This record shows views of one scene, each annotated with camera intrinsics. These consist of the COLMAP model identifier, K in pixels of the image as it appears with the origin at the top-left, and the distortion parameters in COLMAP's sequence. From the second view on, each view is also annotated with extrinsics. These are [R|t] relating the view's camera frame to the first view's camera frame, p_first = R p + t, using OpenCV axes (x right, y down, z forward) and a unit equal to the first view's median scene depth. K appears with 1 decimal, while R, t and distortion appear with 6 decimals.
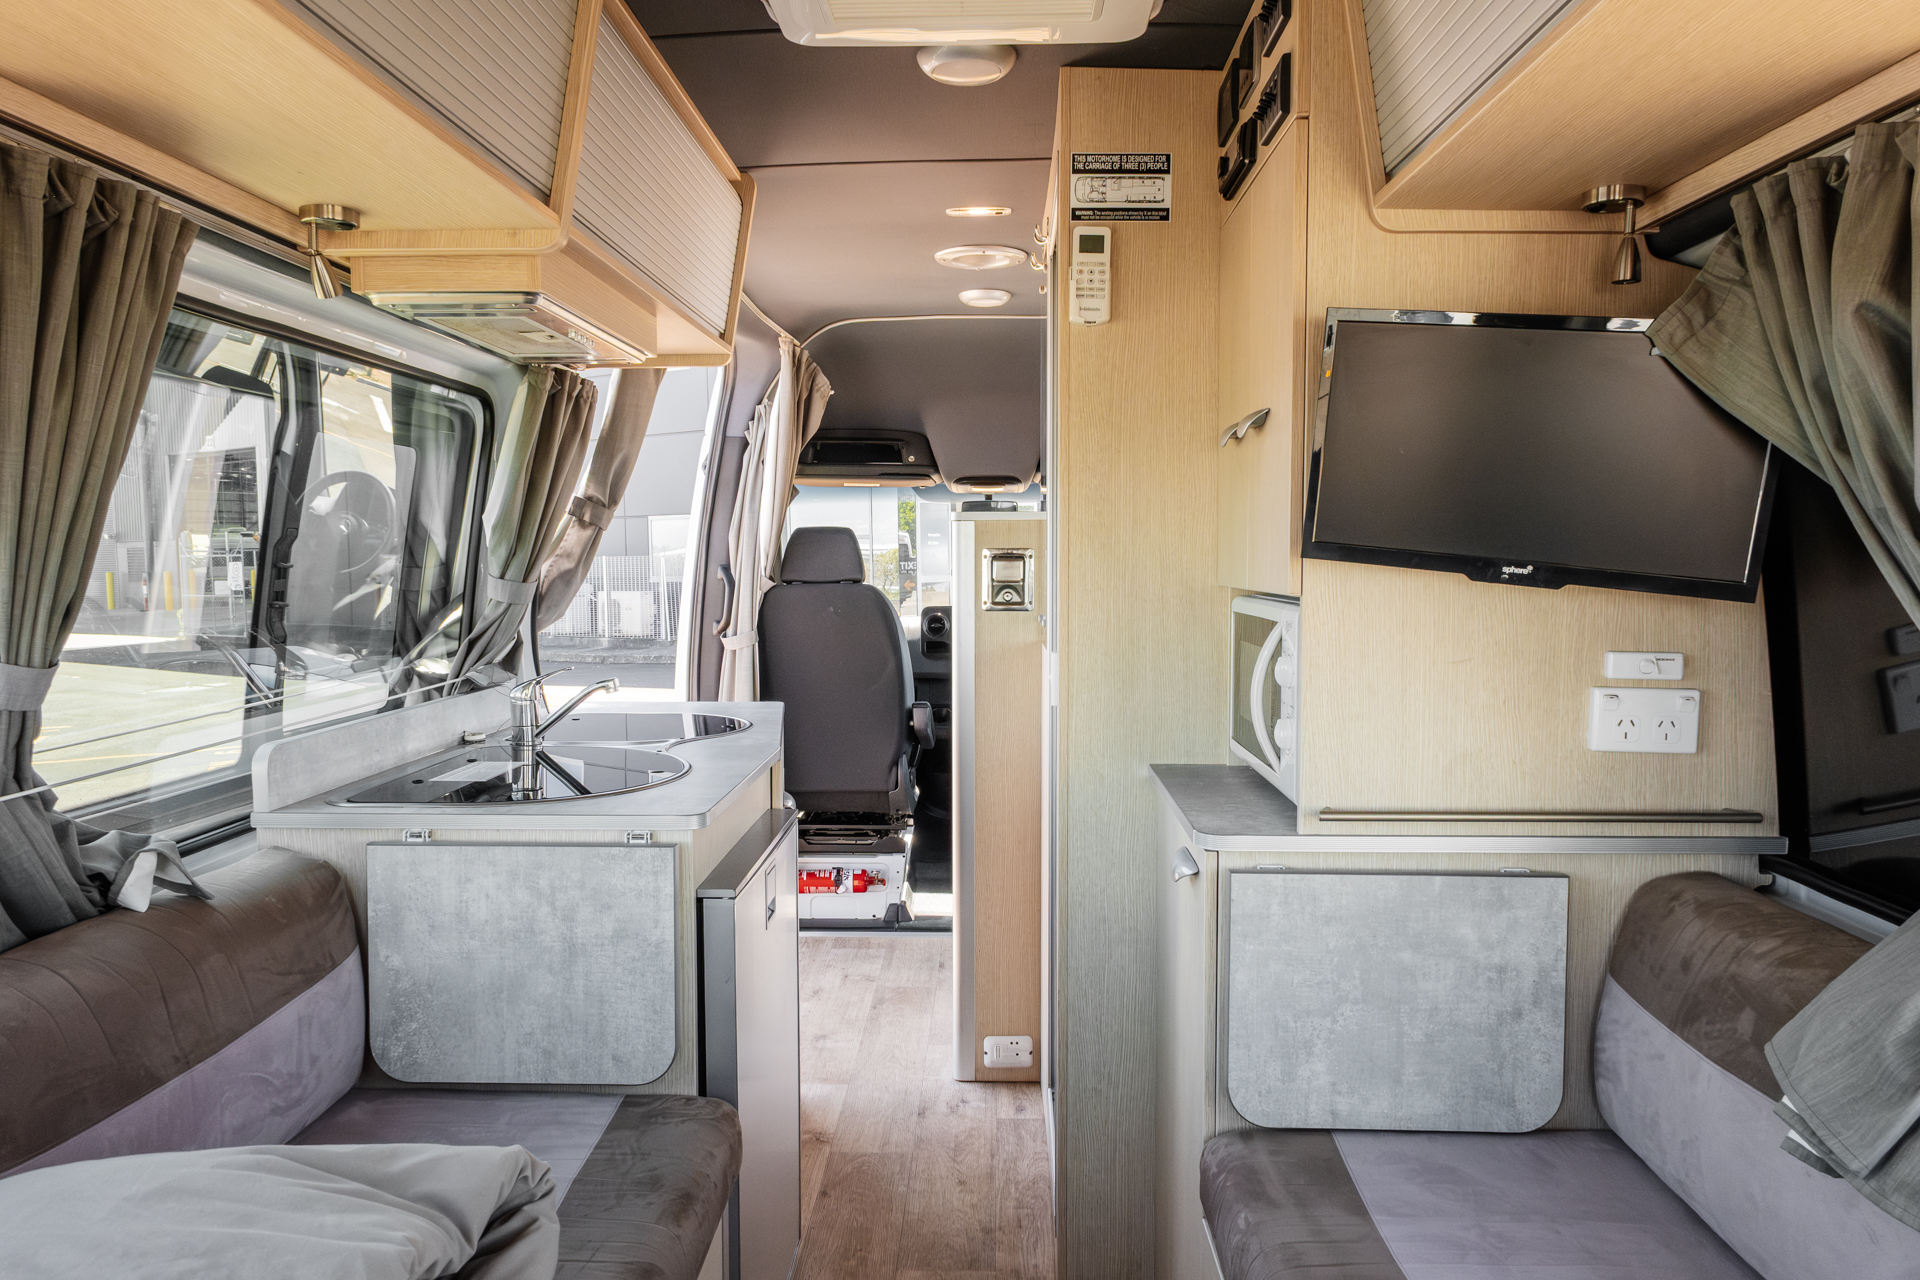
lens RADIAL K [[1326.7, 0, 969.4], [0, 1326.7, 645.0], [0, 0, 1]] dist [0.002822, 0.027208]
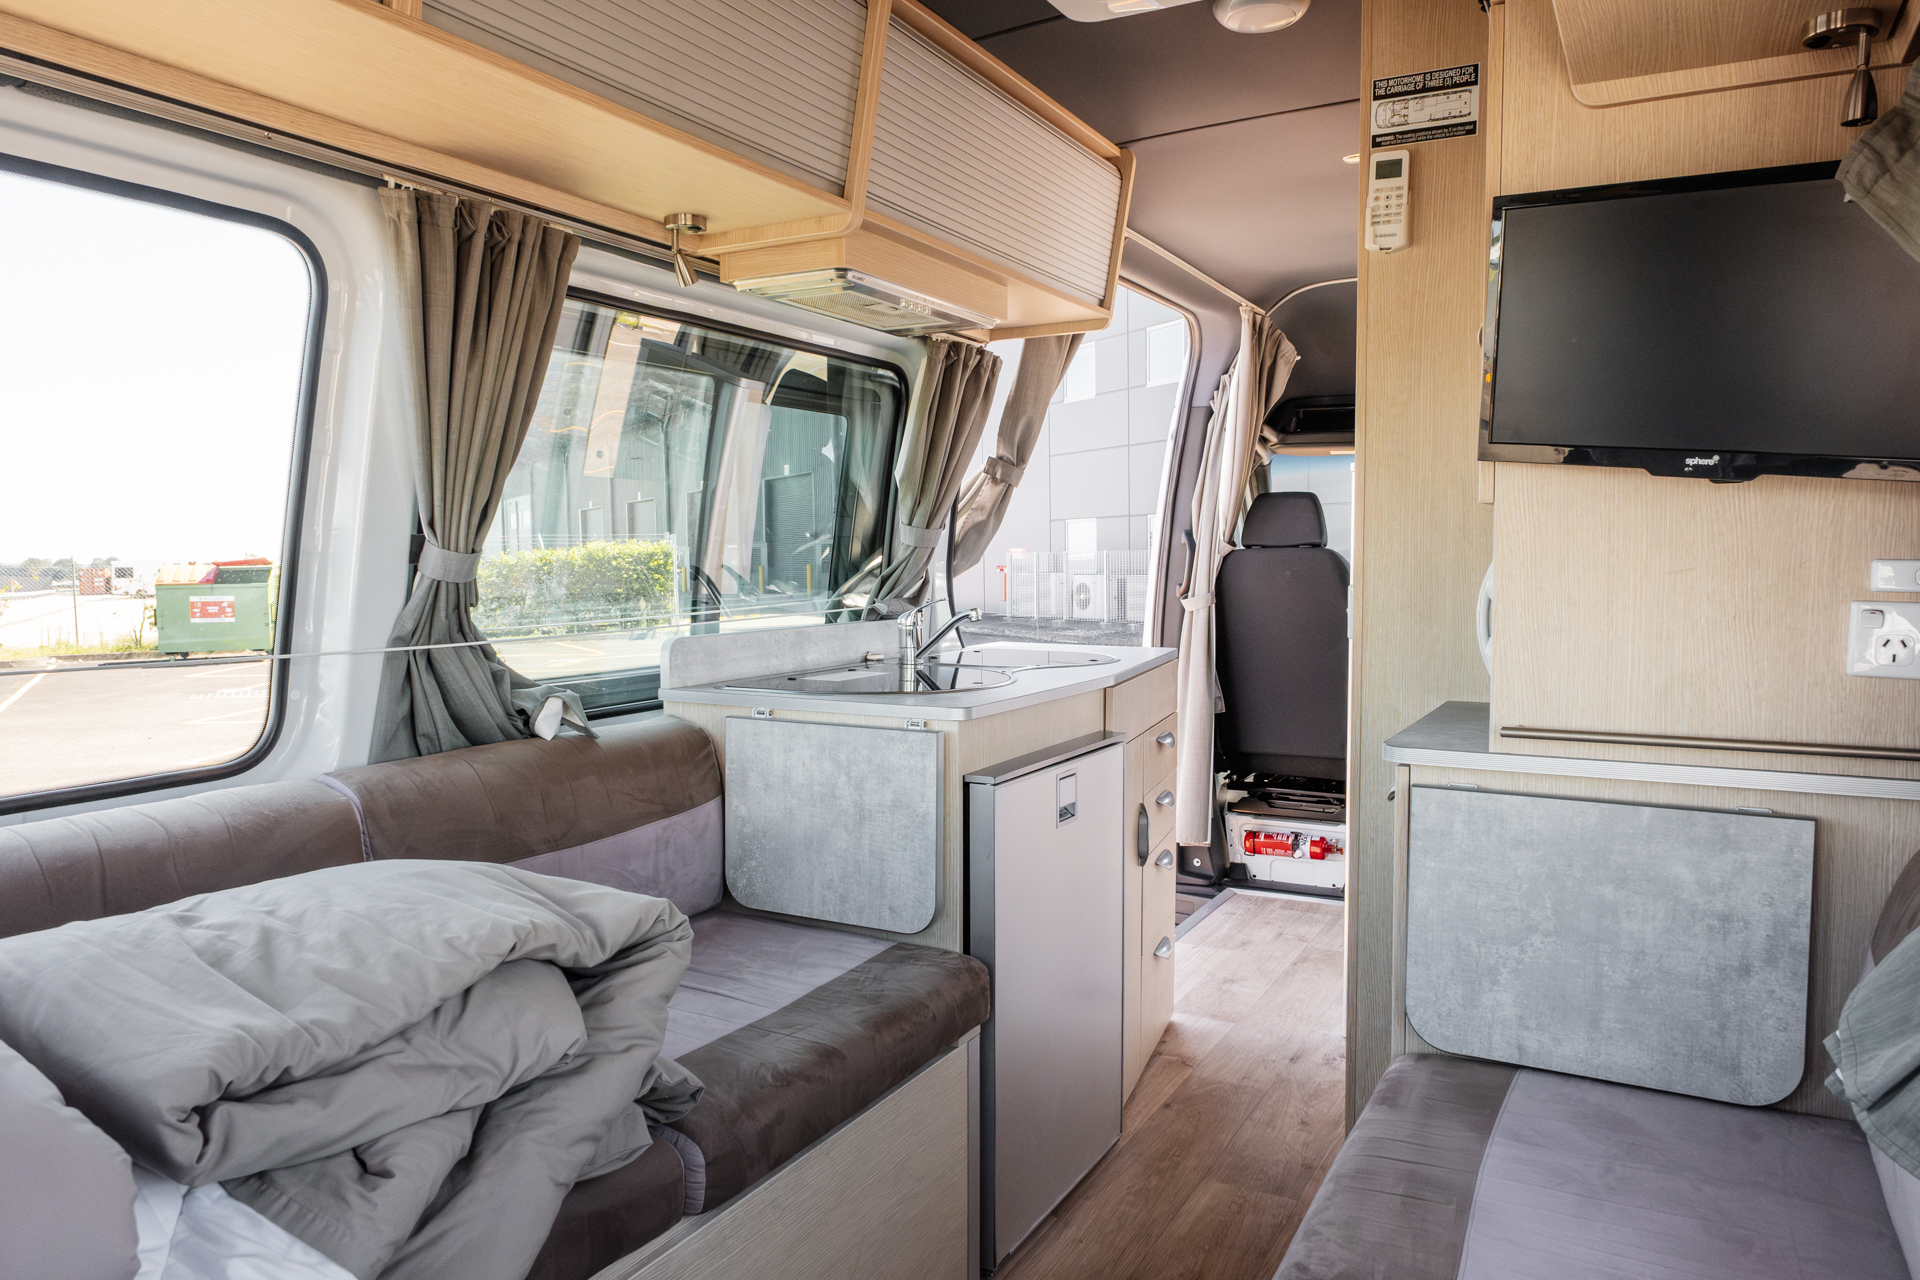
lens RADIAL K [[1328.2, 0, 960.0], [0, 1328.2, 640.0], [0, 0, 1]] dist [0.002662, 0.022865]
pose [[0.889897, 0.028585, -0.455265, 0.322106], [-0.029911, 0.999543, 0.004292, 0.064657], [0.455180, 0.009798, 0.890346, -0.029559]]
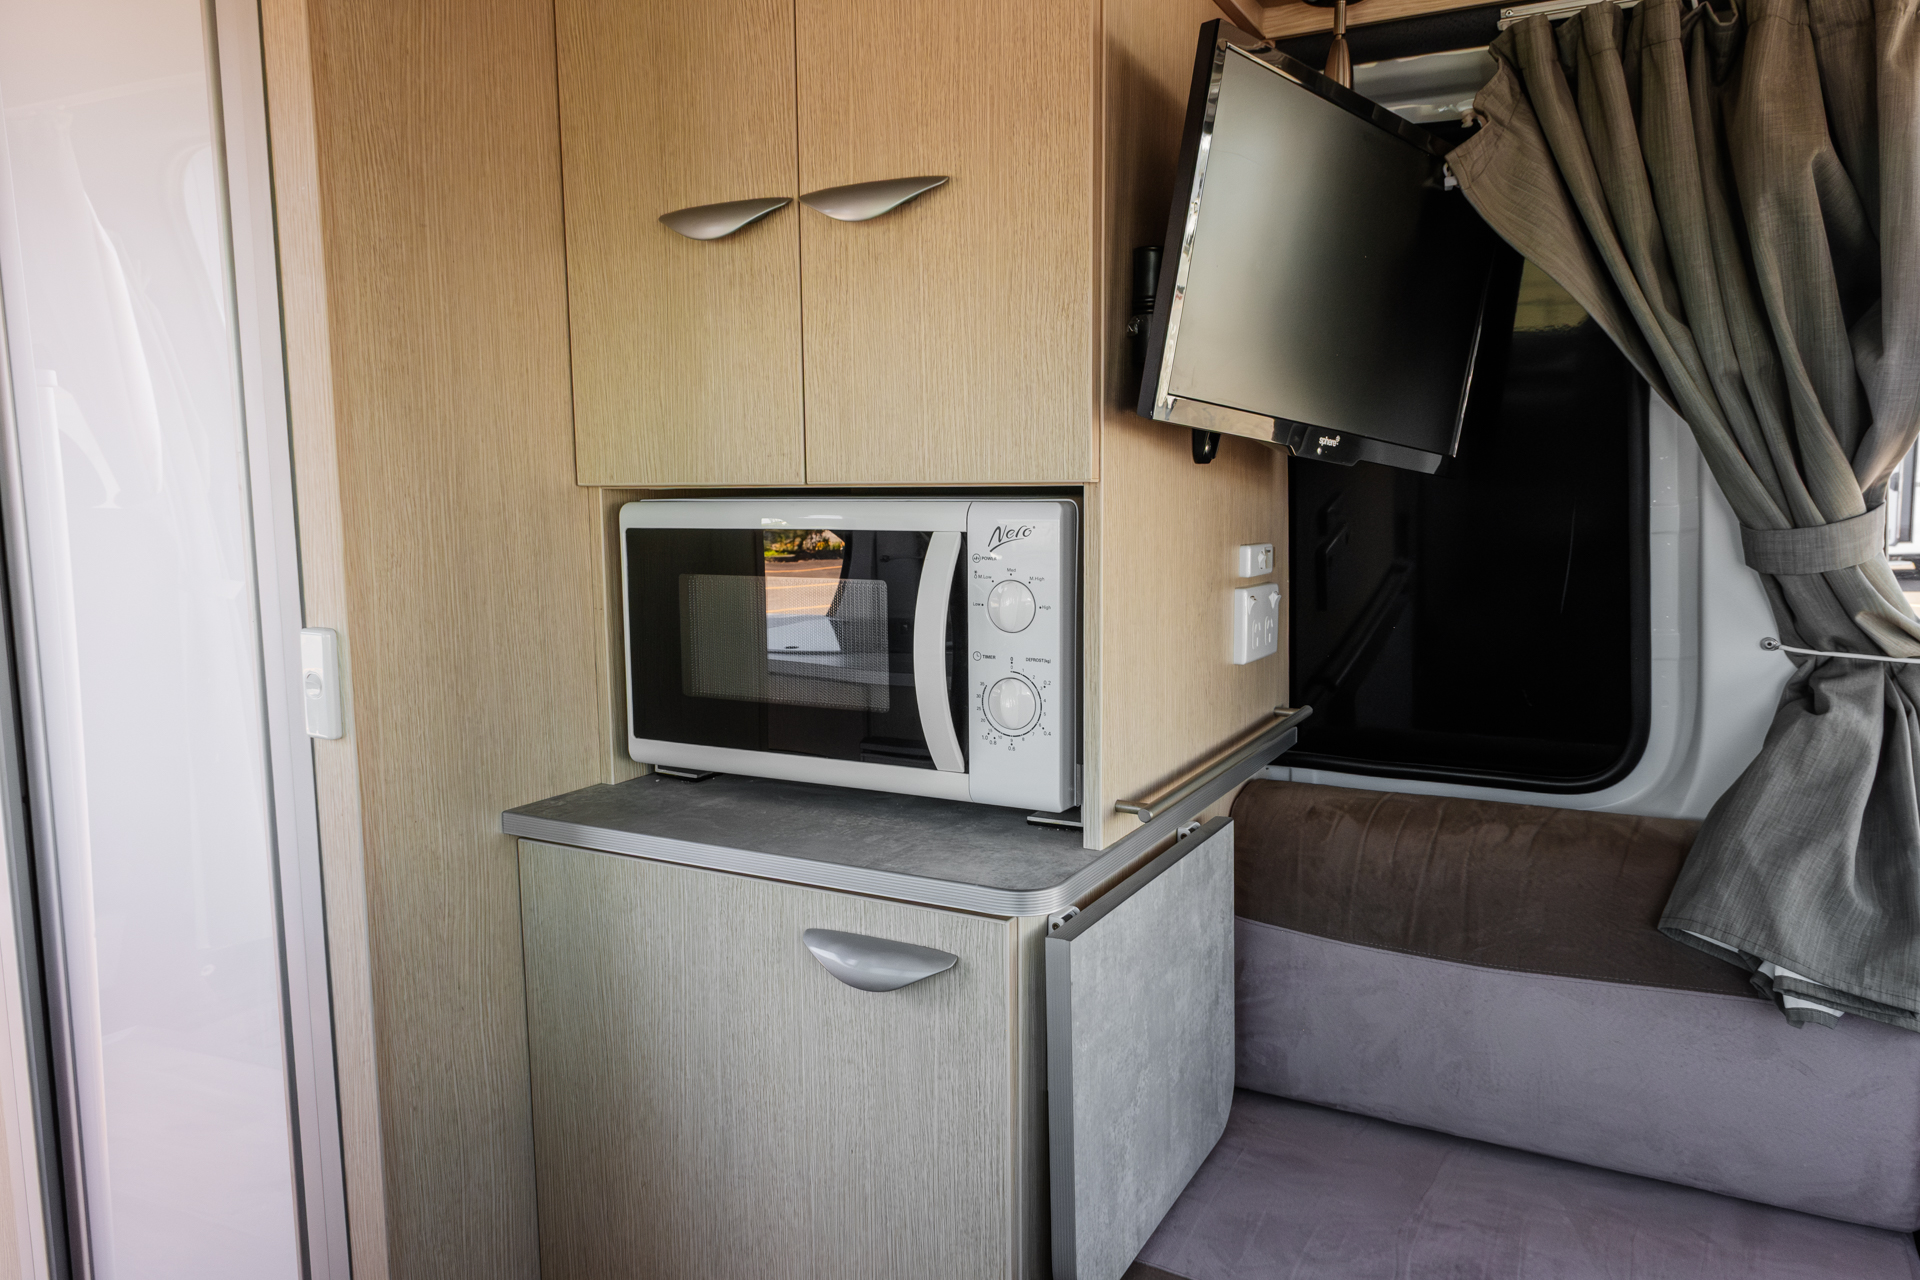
lens RADIAL K [[1328.2, 0, 960.0], [0, 1328.2, 640.0], [0, 0, 1]] dist [0.002662, 0.022865]
pose [[0.450020, -0.111288, 0.886057, -0.327823], [0.070837, 0.993527, 0.088808, -0.021690], [-0.890204, 0.022800, 0.454990, 0.714467]]
